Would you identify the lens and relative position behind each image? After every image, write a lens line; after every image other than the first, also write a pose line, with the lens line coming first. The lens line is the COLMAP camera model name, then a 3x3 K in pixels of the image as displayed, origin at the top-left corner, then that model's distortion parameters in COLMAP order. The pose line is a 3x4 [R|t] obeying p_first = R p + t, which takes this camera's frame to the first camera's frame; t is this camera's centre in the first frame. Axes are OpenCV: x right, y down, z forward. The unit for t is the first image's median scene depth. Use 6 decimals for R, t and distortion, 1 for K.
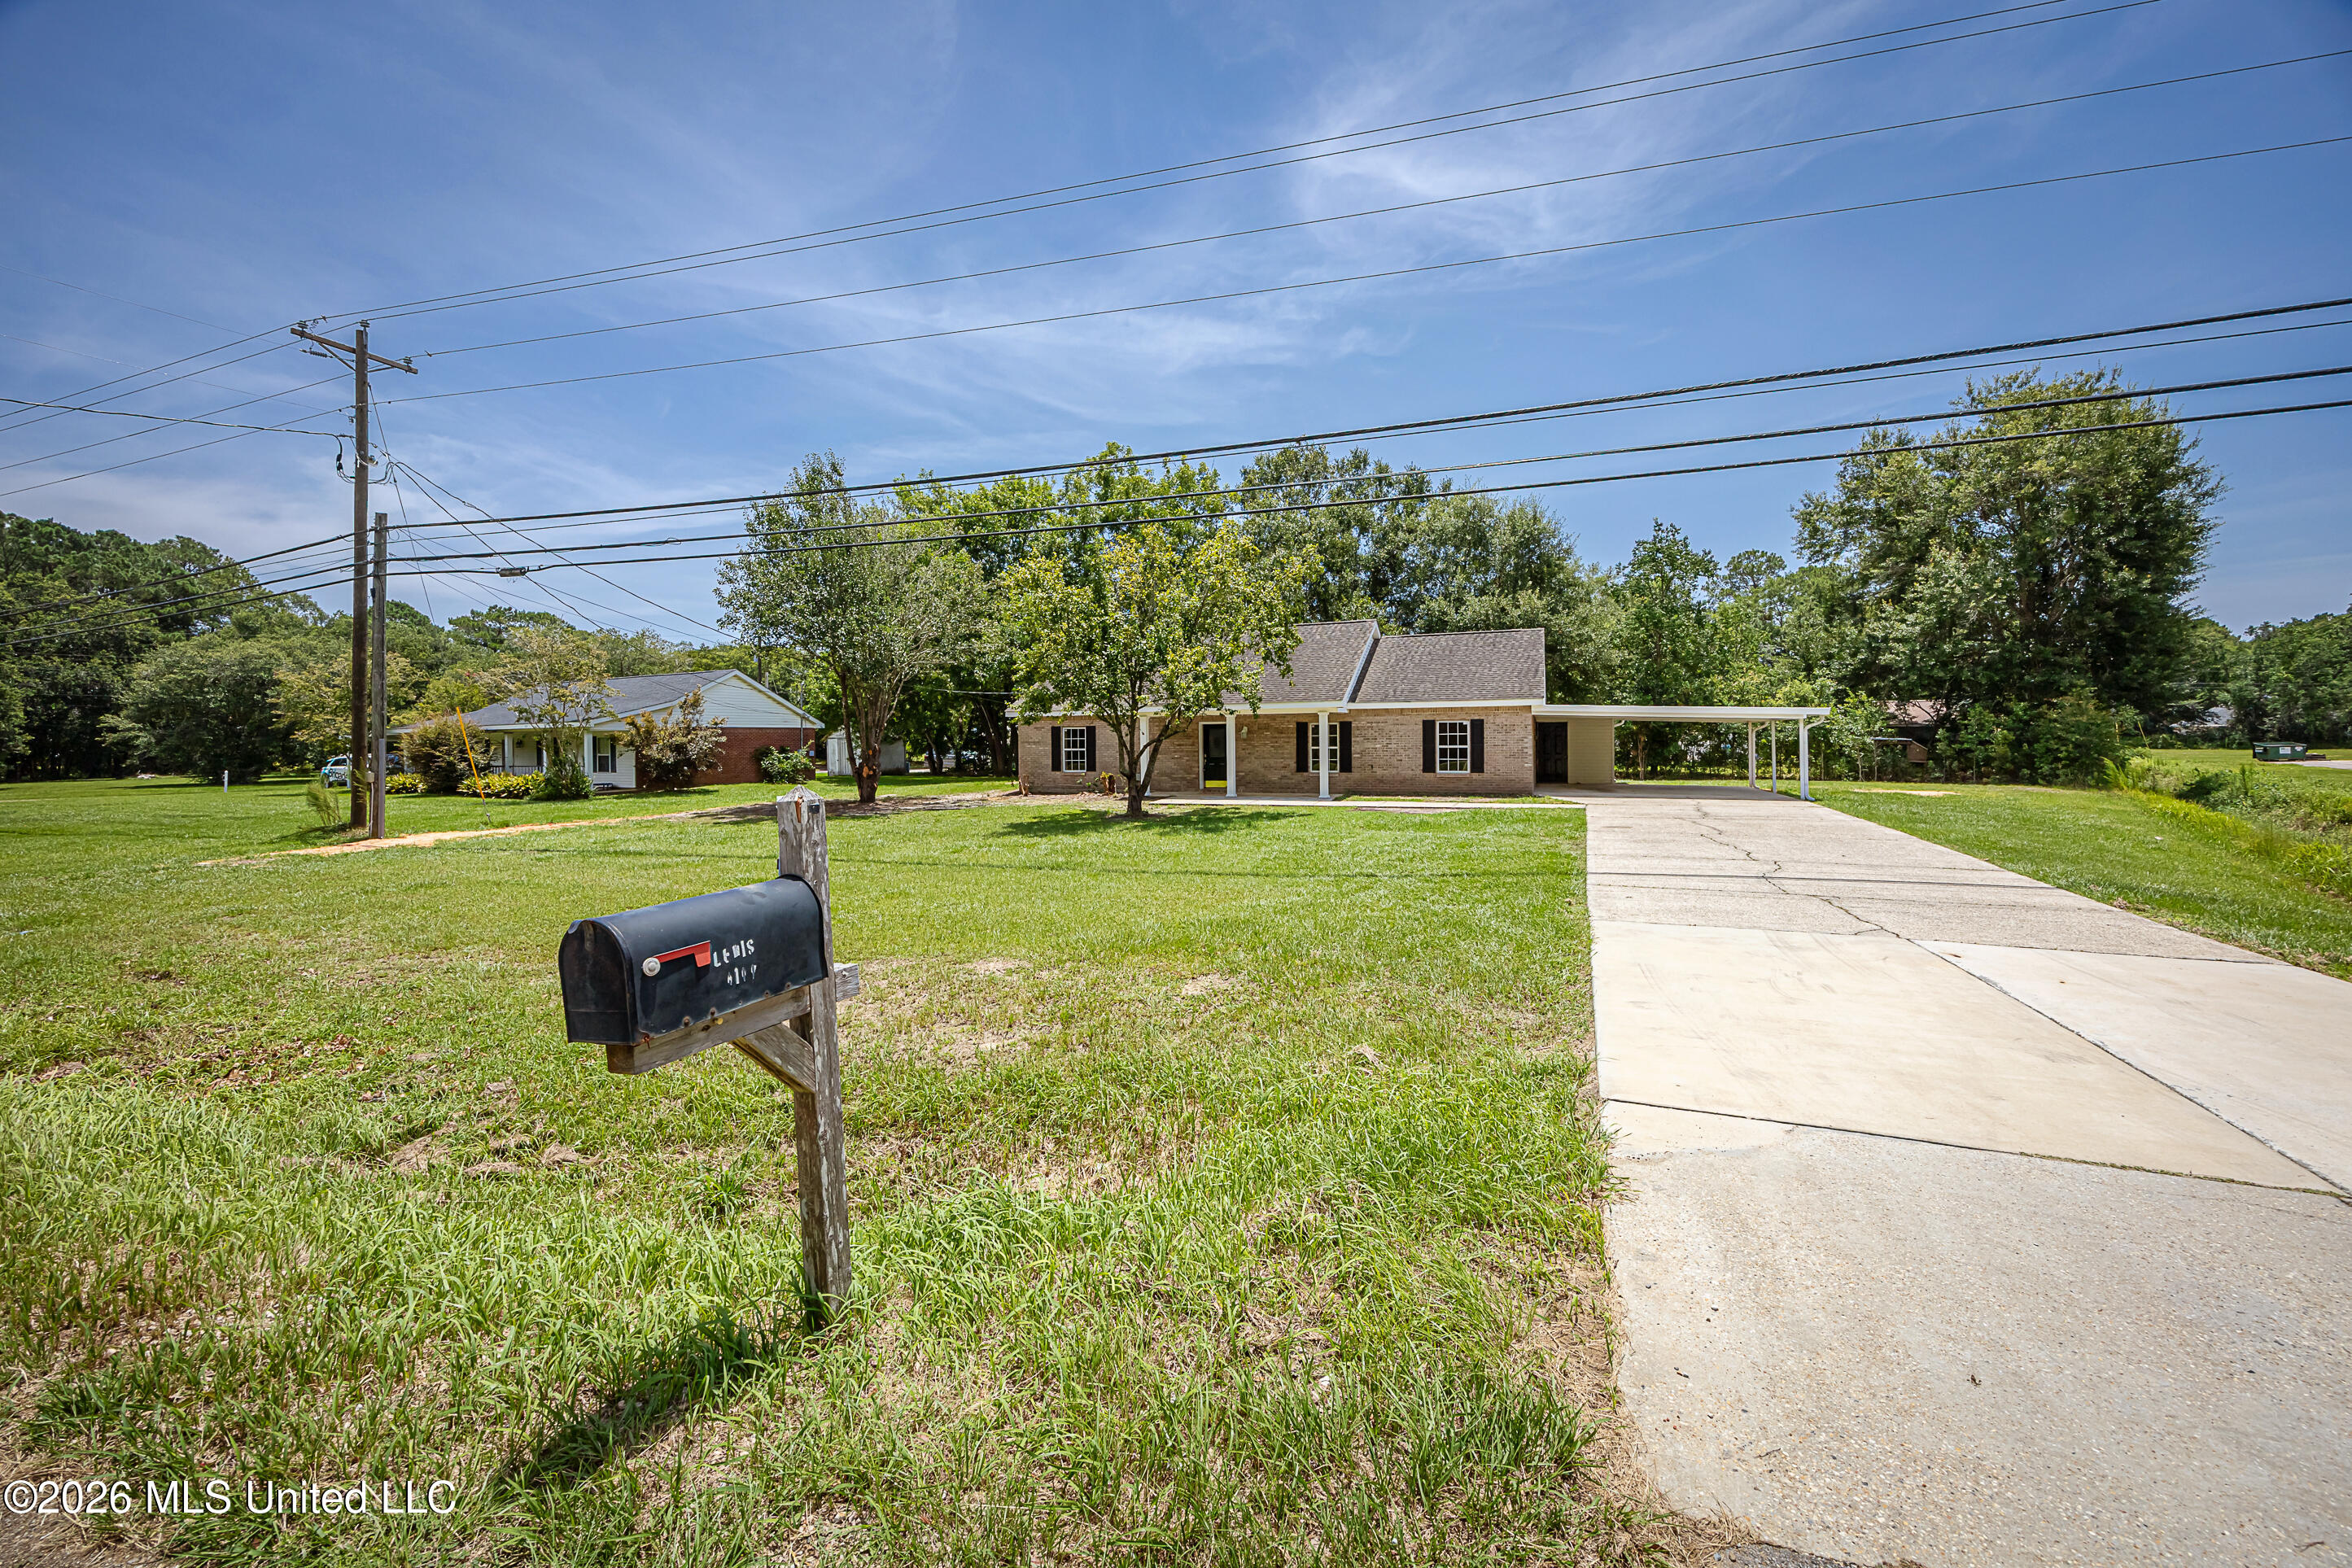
lens RADIAL K [[919.0, 0, 1175.4], [0, 919.0, 732.8], [0, 0, 1]] dist [-0.001330, -0.000345]
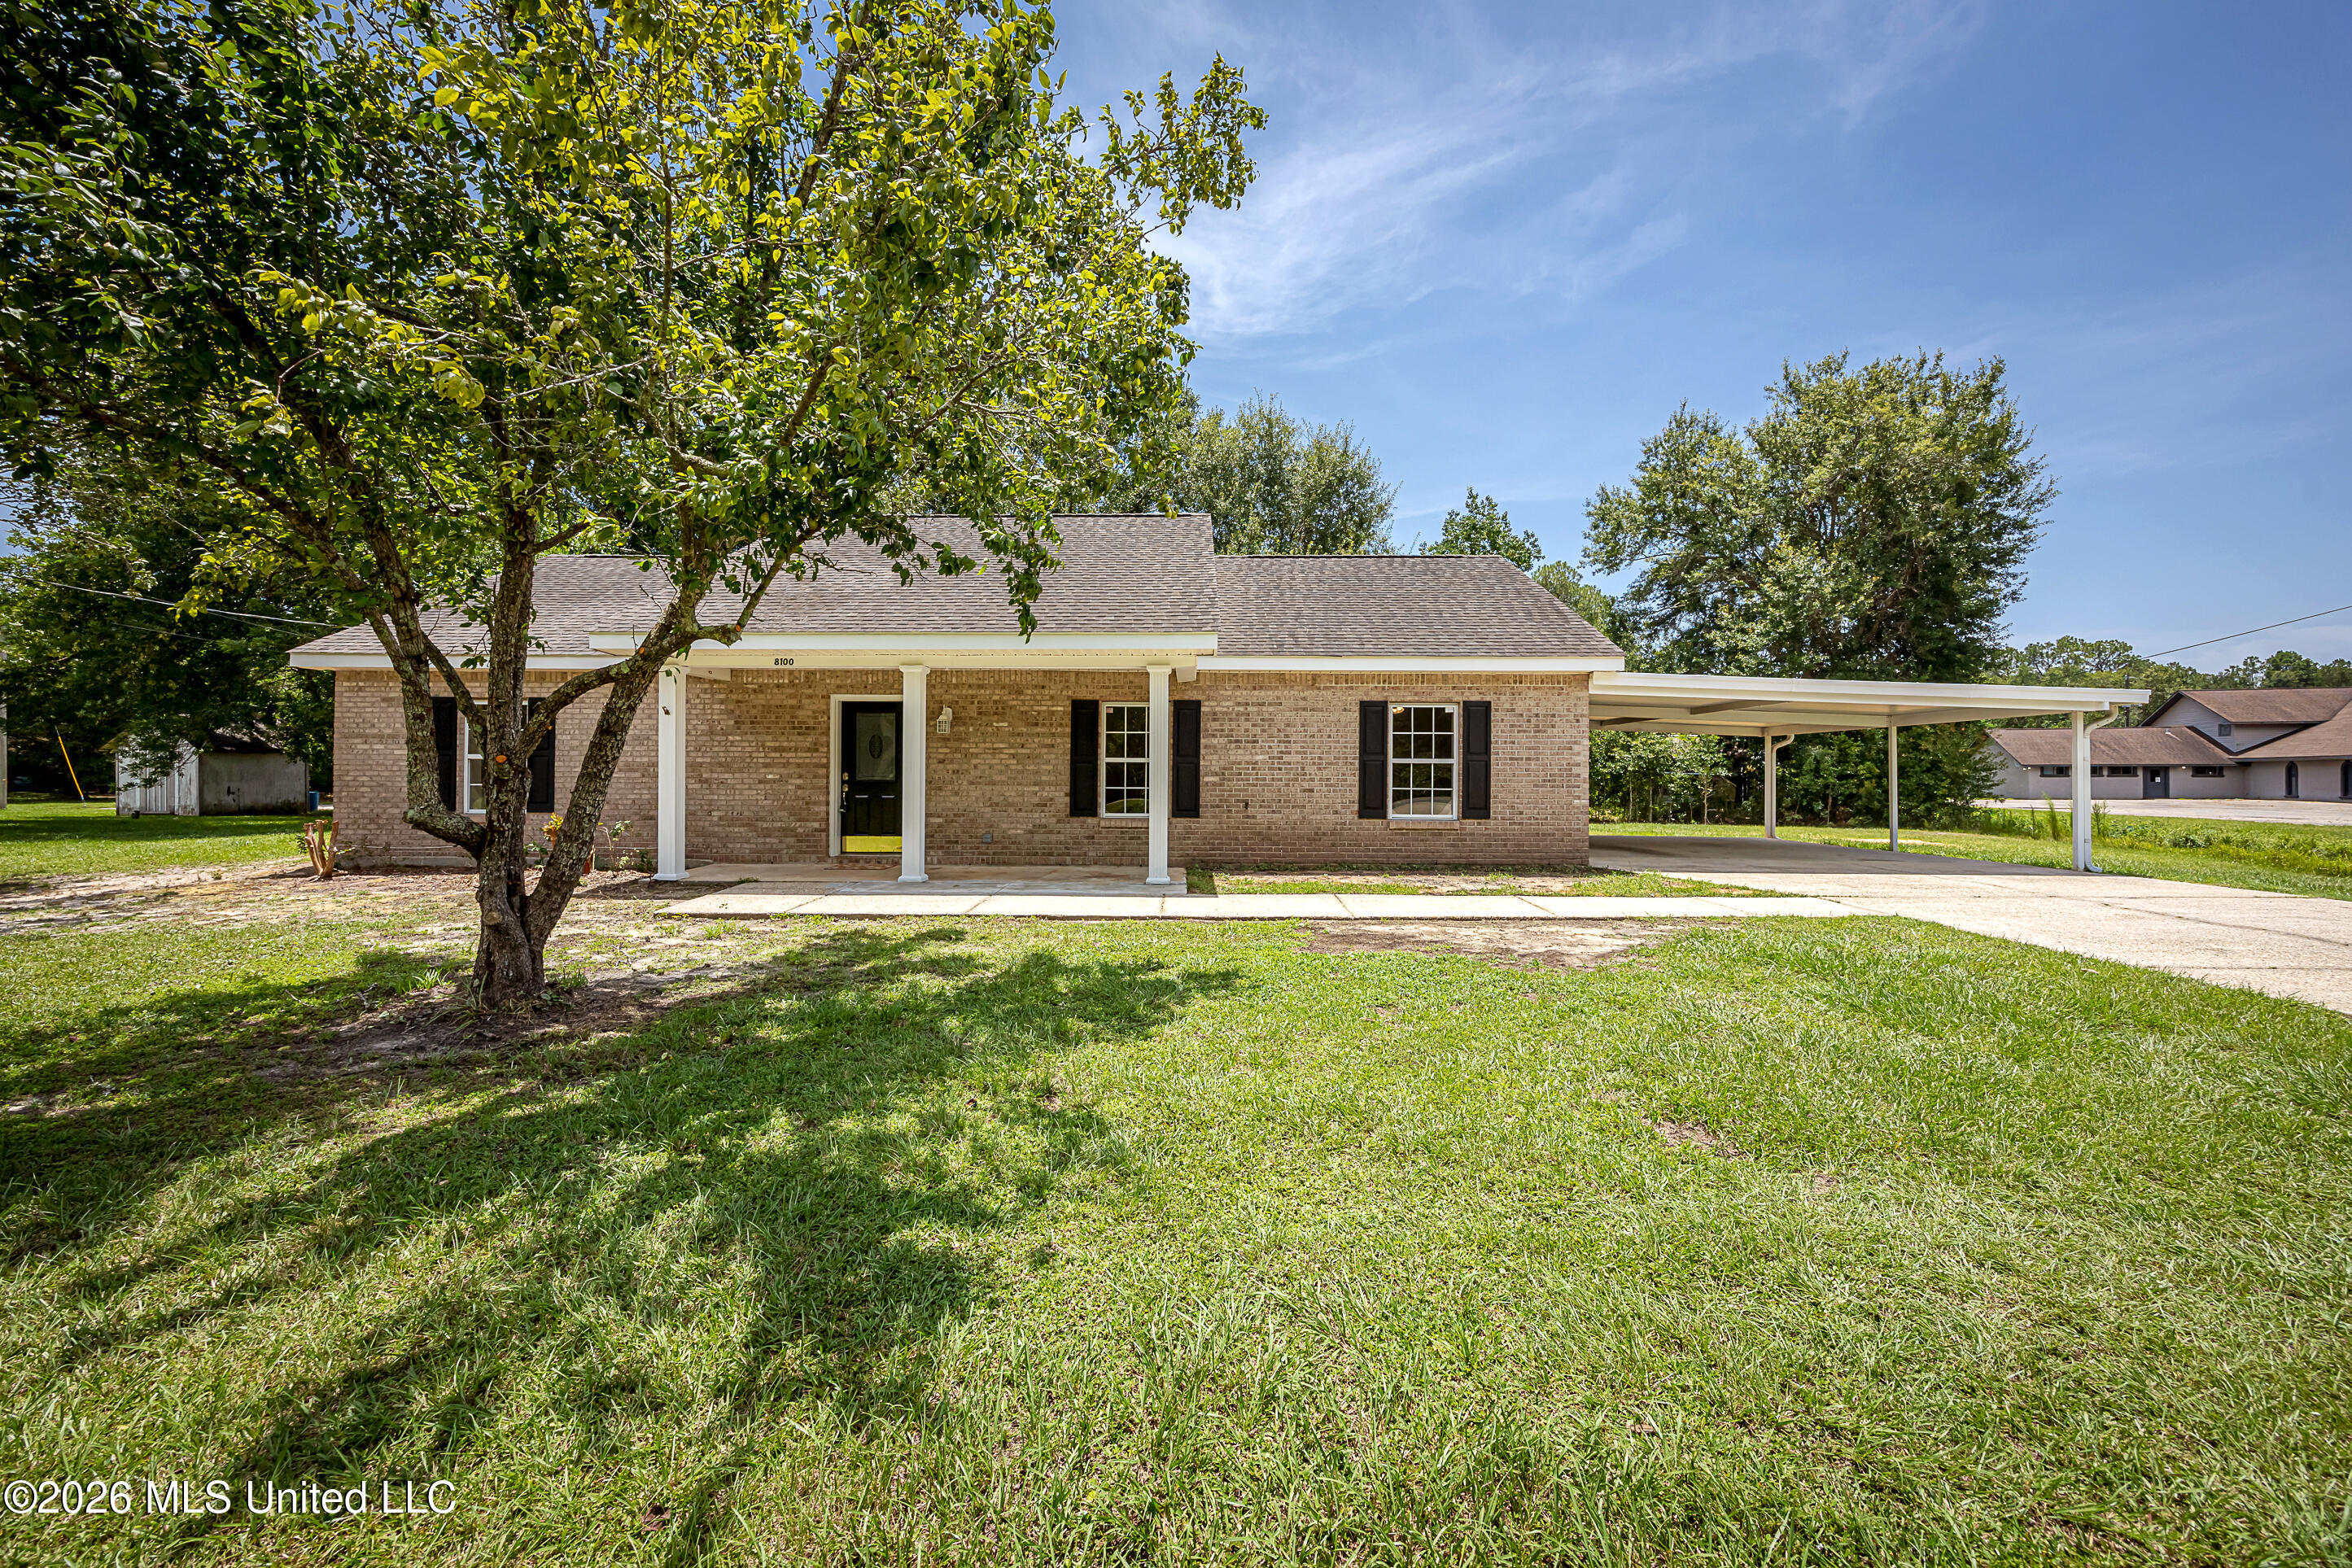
lens RADIAL K [[919.0, 0, 1175.4], [0, 919.0, 732.8], [0, 0, 1]] dist [-0.001330, -0.000345]
pose [[0.941930, 0.029116, 0.334544, 0.035238], [-0.016770, 0.999070, -0.039734, 0.020682], [-0.335389, 0.031816, 0.941542, 0.599956]]
